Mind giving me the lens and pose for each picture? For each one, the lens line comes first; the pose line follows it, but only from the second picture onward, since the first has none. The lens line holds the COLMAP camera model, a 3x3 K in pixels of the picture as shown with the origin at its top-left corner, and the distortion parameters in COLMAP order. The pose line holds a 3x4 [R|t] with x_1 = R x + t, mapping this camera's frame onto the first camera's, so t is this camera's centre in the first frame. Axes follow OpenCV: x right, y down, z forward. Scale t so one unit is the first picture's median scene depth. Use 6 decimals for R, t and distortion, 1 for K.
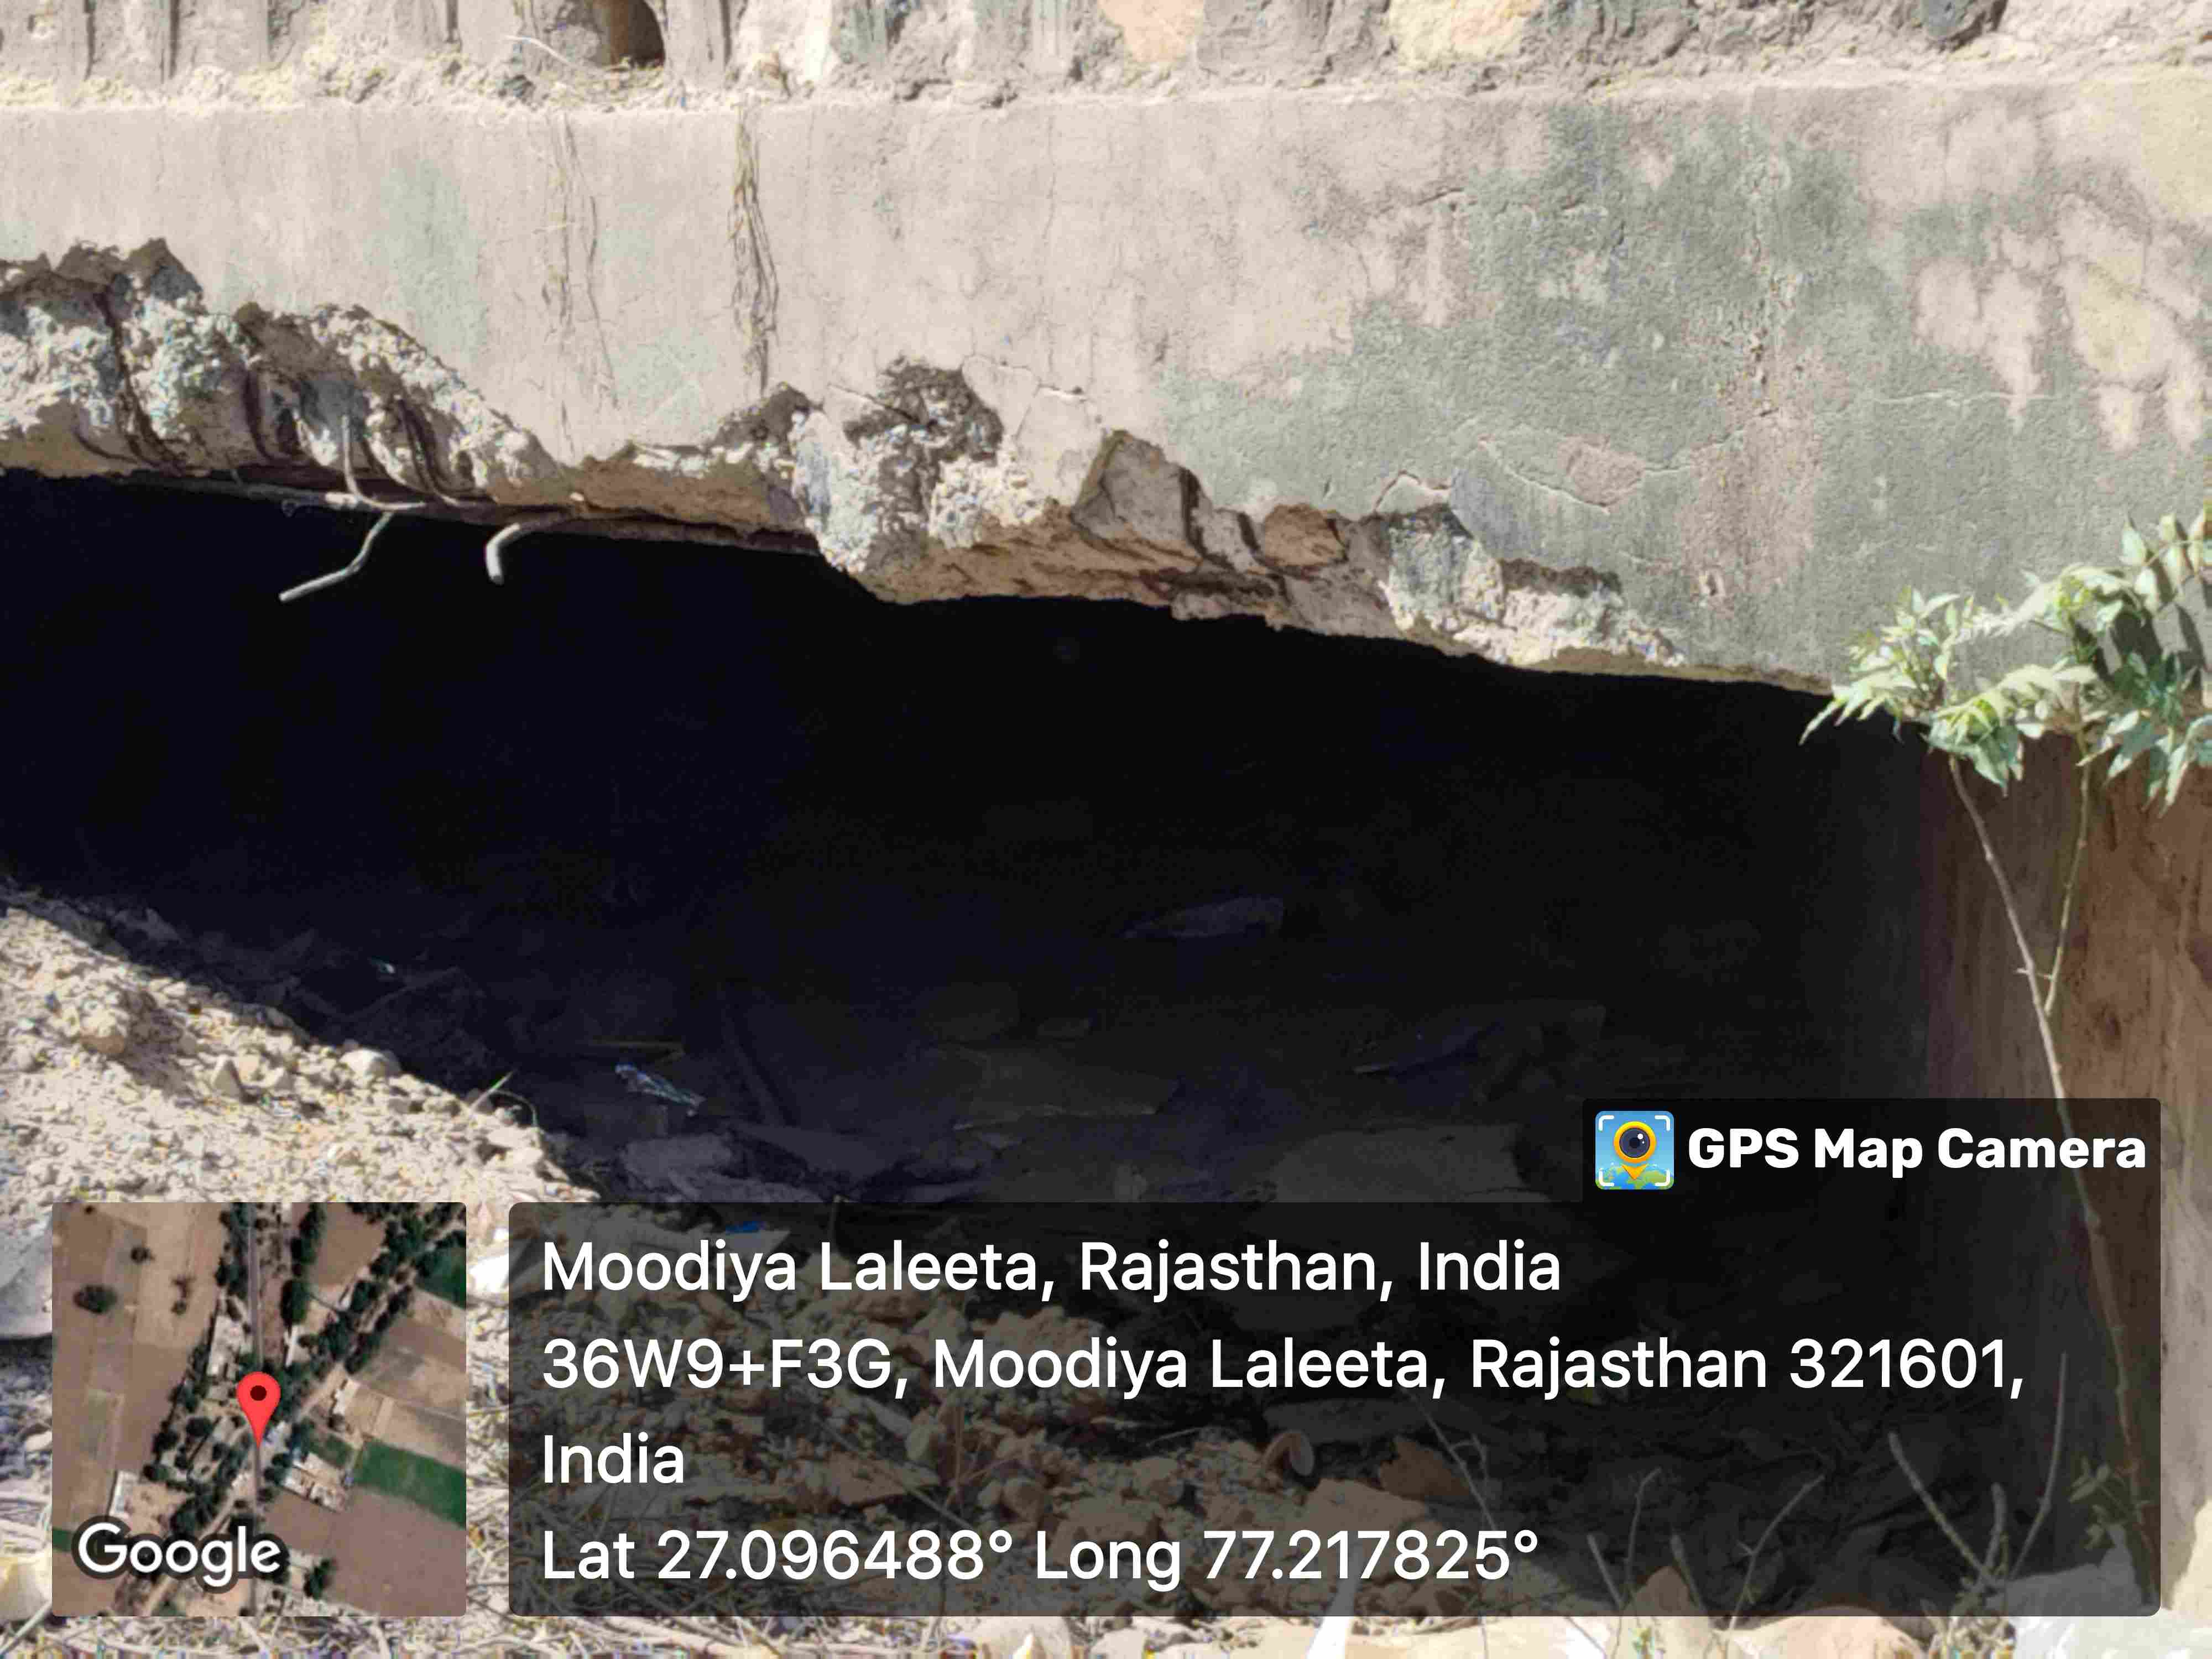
lens RADIAL K [[5993.5, 0, 1084.3], [0, 5993.5, 836.3], [0, 0, 1]] dist [0.193242, 0.000000]
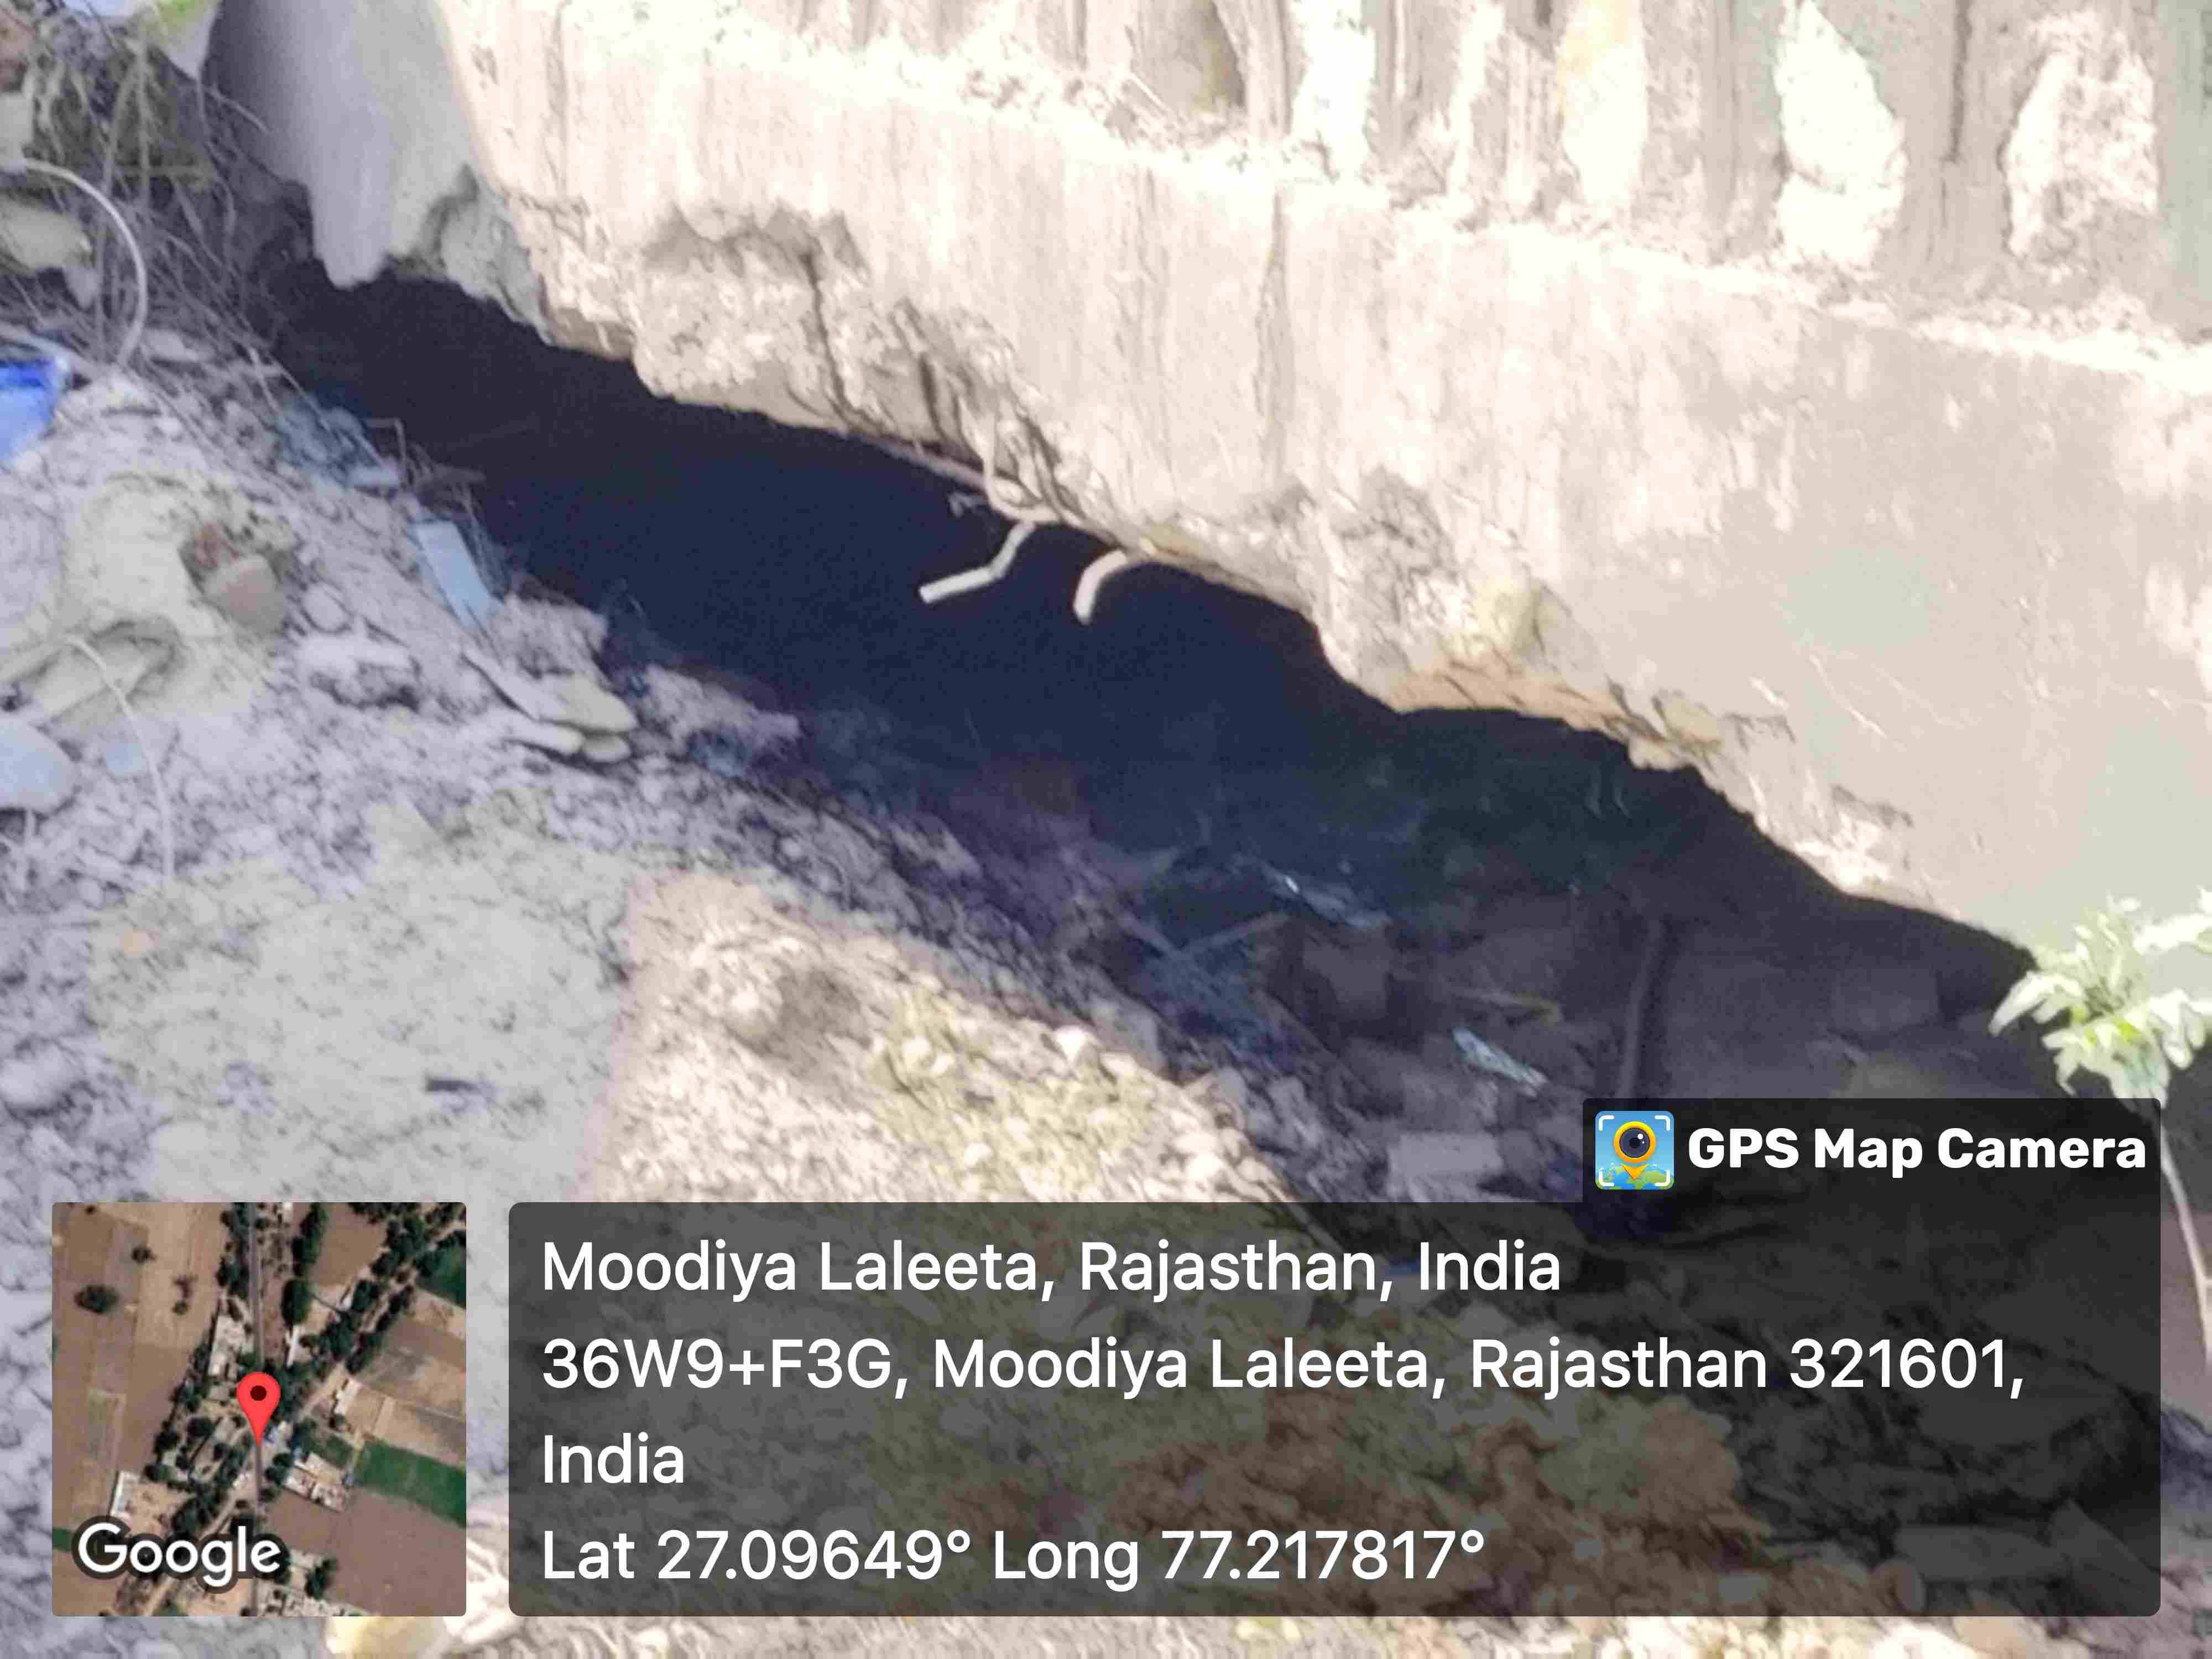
lens RADIAL K [[7471.3, 0, 1204.2], [0, 7471.3, 798.3], [0, 0, 1]] dist [0.145034, 0.000000]
pose [[0.967353, 0.083513, -0.239279, 0.283988], [-0.070826, 0.995612, 0.061154, -0.119010], [0.243336, -0.042210, 0.969023, -0.217891]]
